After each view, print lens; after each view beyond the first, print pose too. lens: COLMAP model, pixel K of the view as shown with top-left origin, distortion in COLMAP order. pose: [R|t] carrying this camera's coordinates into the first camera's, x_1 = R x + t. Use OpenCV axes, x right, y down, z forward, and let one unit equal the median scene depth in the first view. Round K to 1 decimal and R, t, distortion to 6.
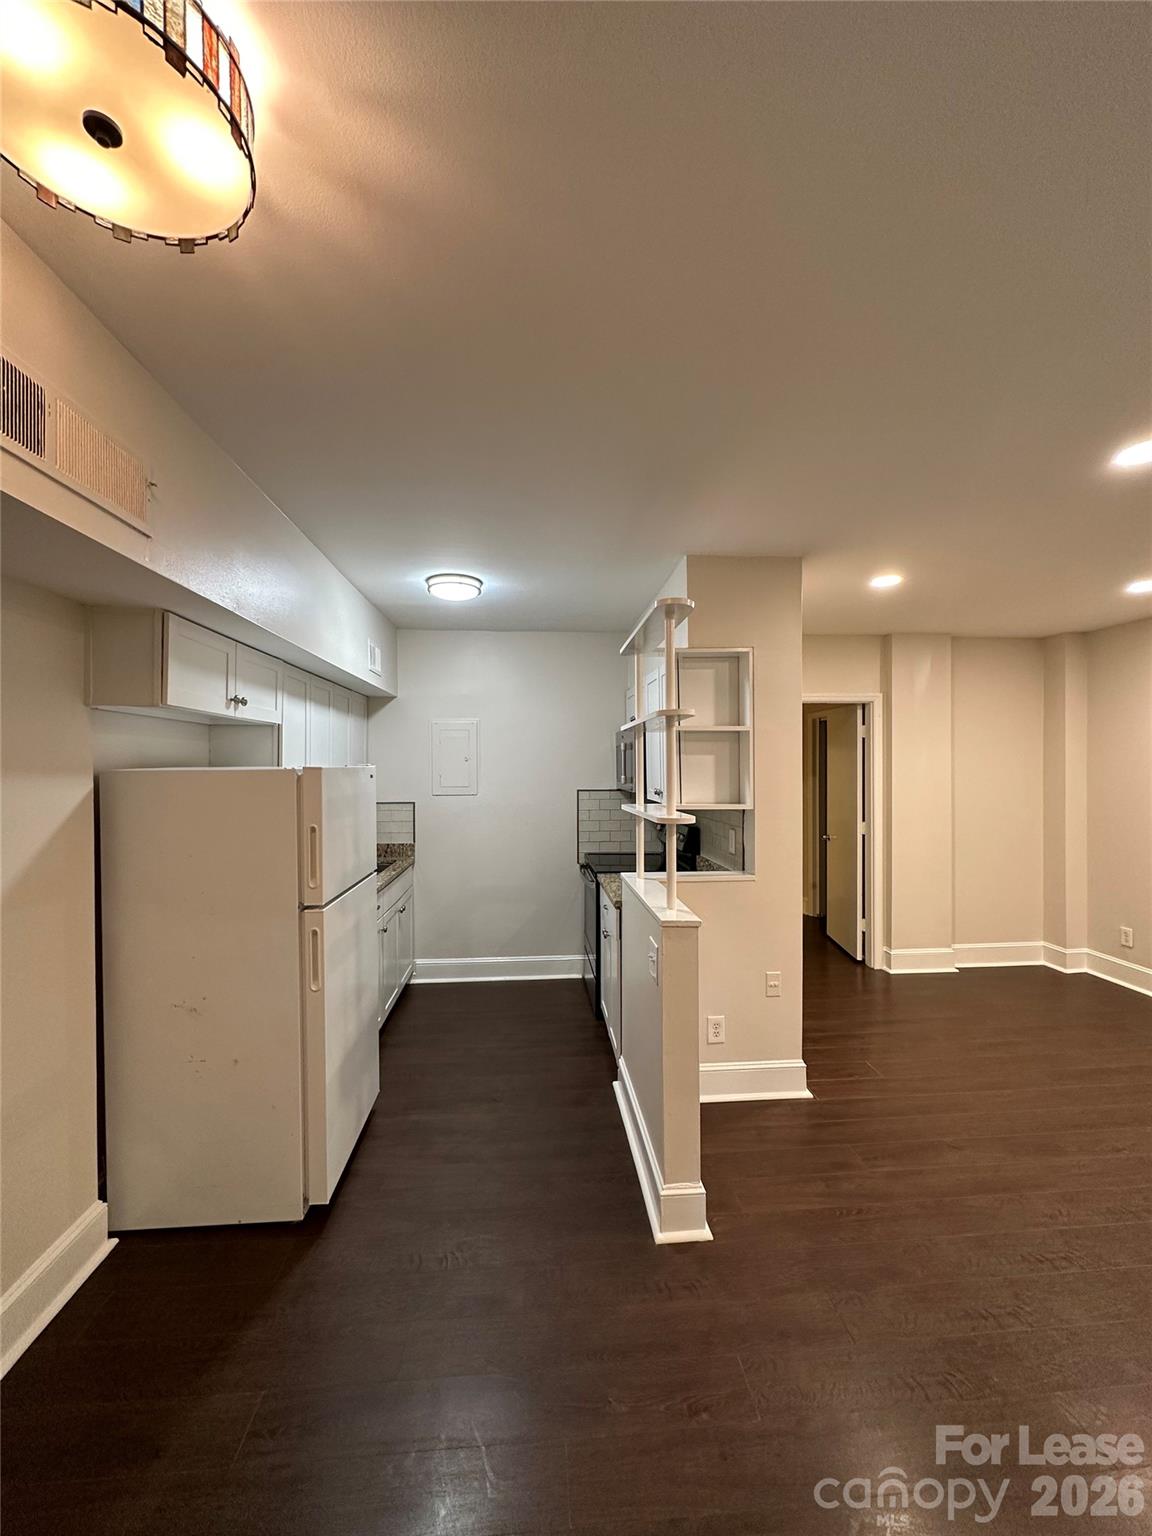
lens RADIAL K [[623.4, 0, 580.1], [0, 623.4, 762.0], [0, 0, 1]] dist [0.004488, 0.000249]
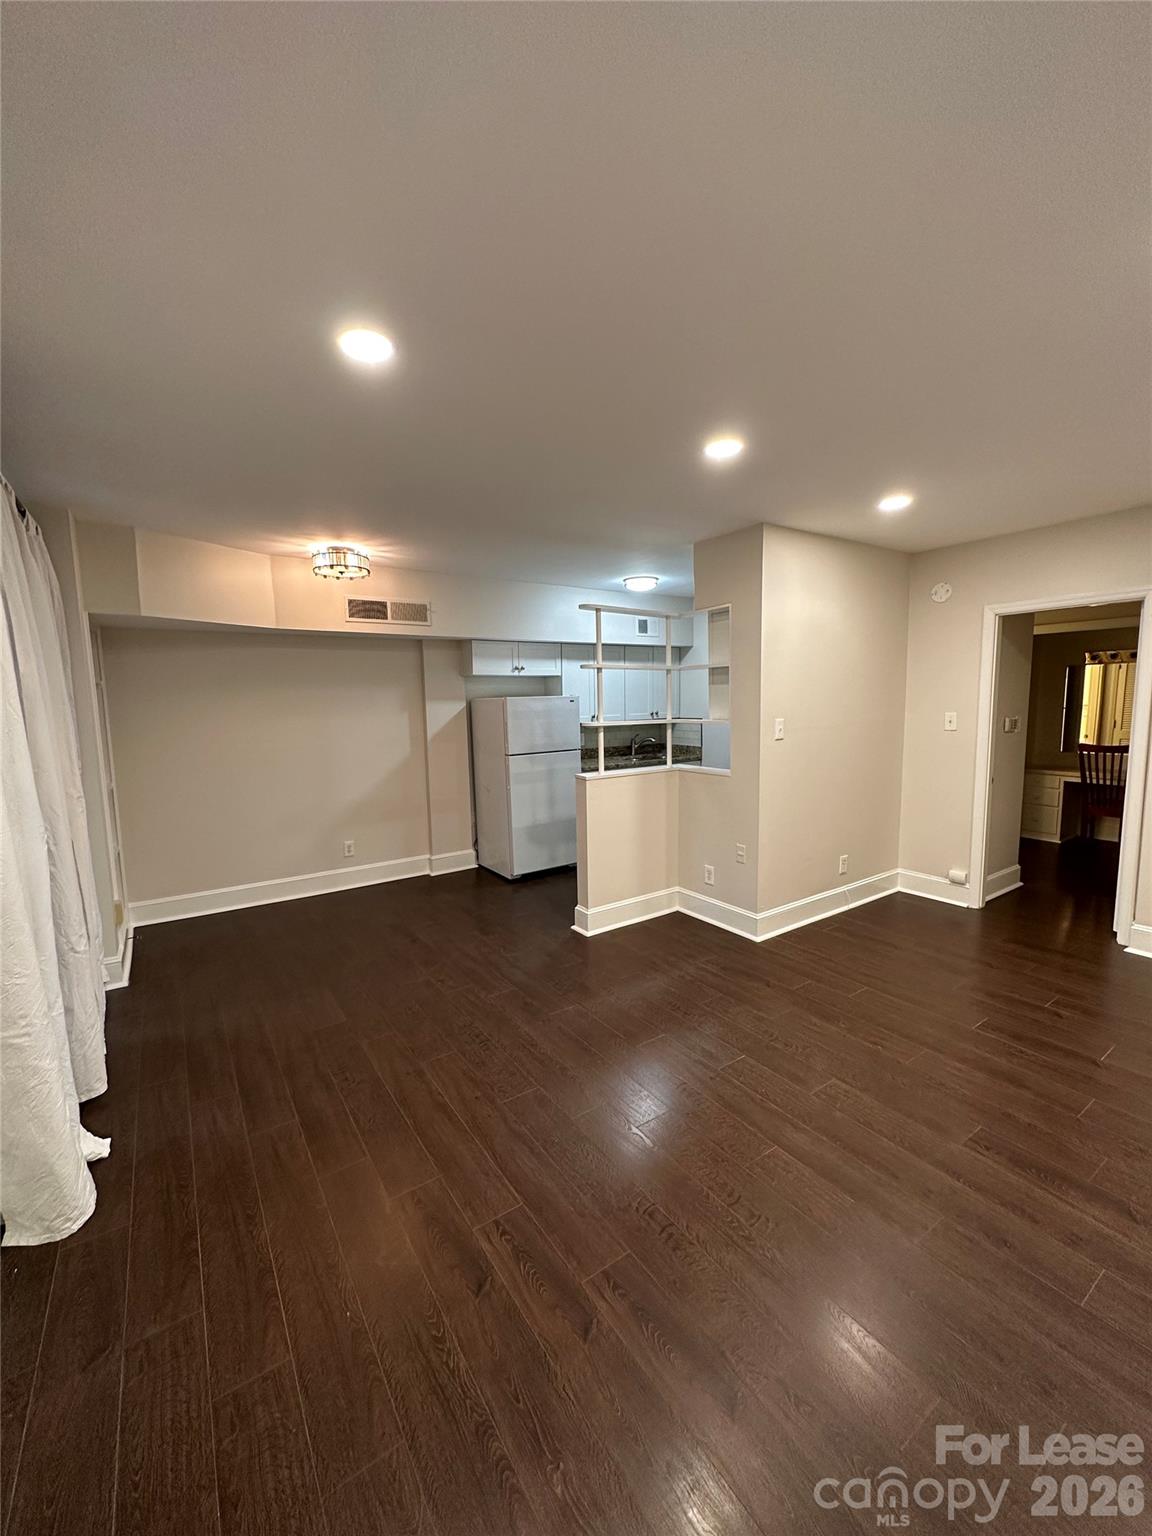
lens RADIAL K [[612.0, 0, 576.0], [0, 612.0, 768.0], [0, 0, 1]] dist [-0.002457, -0.000209]
pose [[0.492615, 0.095000, -0.865047, 1.296754], [0.026456, 0.991929, 0.124001, -0.006812], [0.869845, -0.083970, 0.486126, 0.051853]]
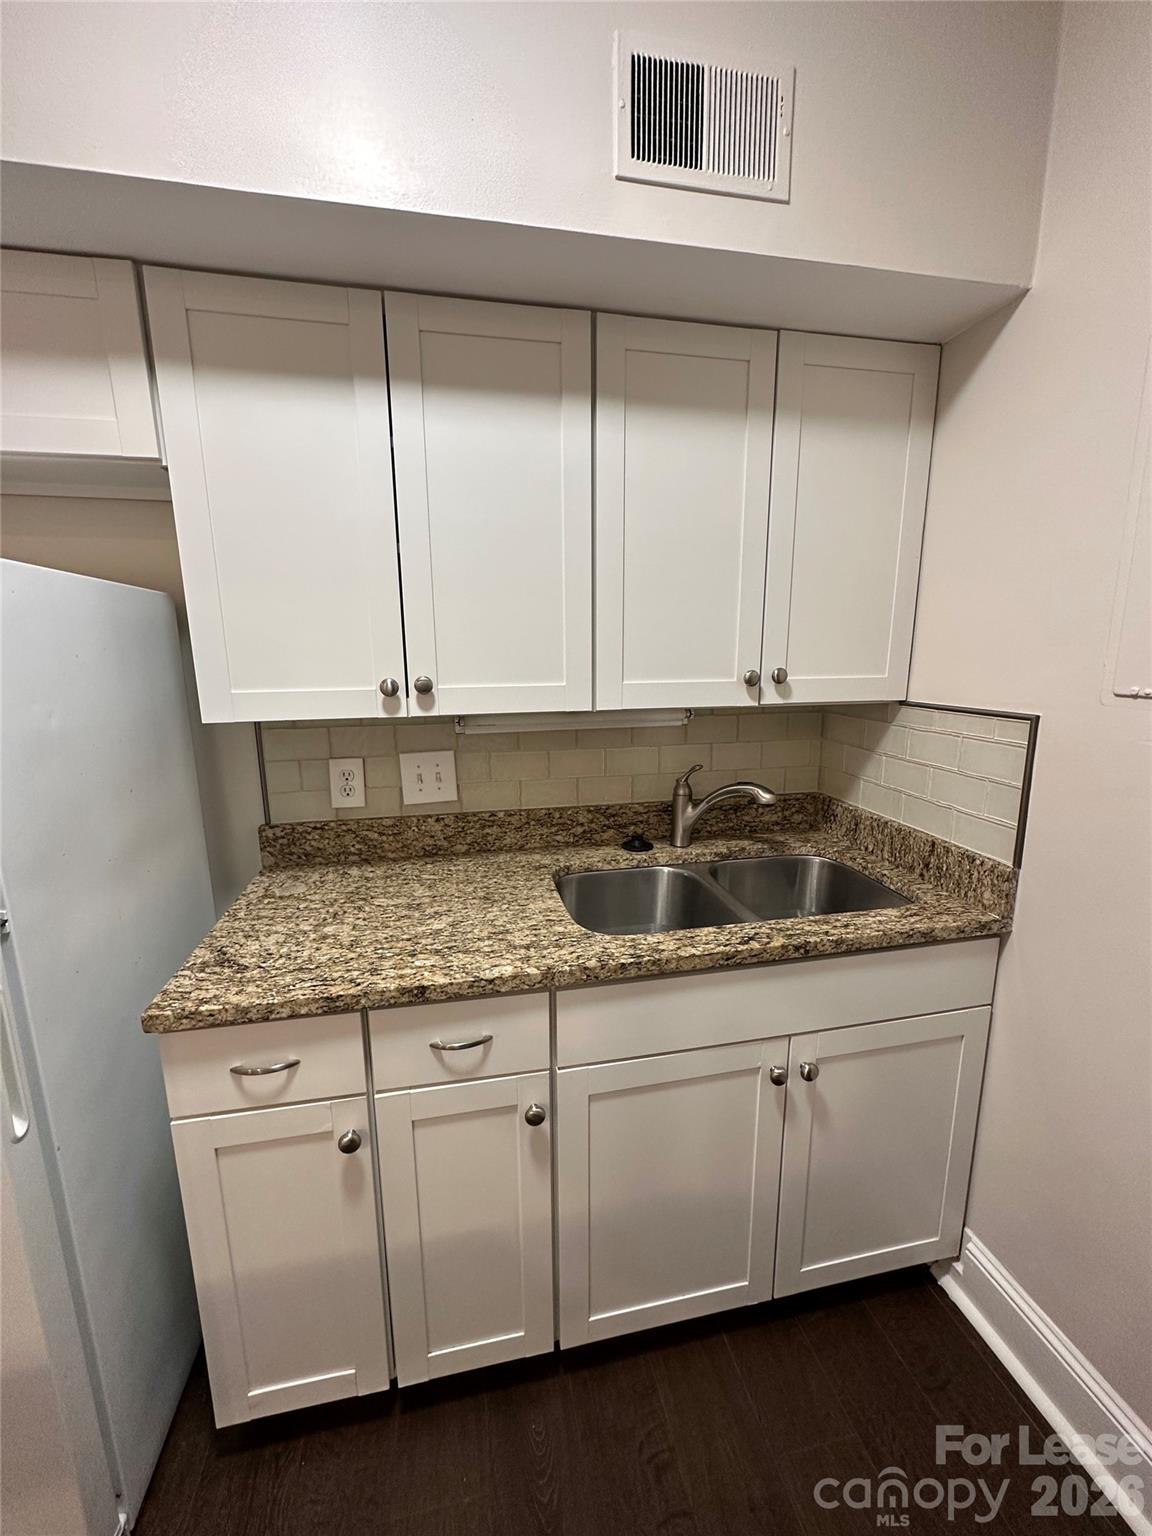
lens RADIAL K [[623.4, 0, 580.1], [0, 623.4, 762.0], [0, 0, 1]] dist [0.004488, 0.000249]
pose [[0.122267, 0.195177, -0.973117, -0.055701], [0.015720, 0.979970, 0.198526, 0.045364], [0.992373, -0.039571, 0.116750, 1.204587]]
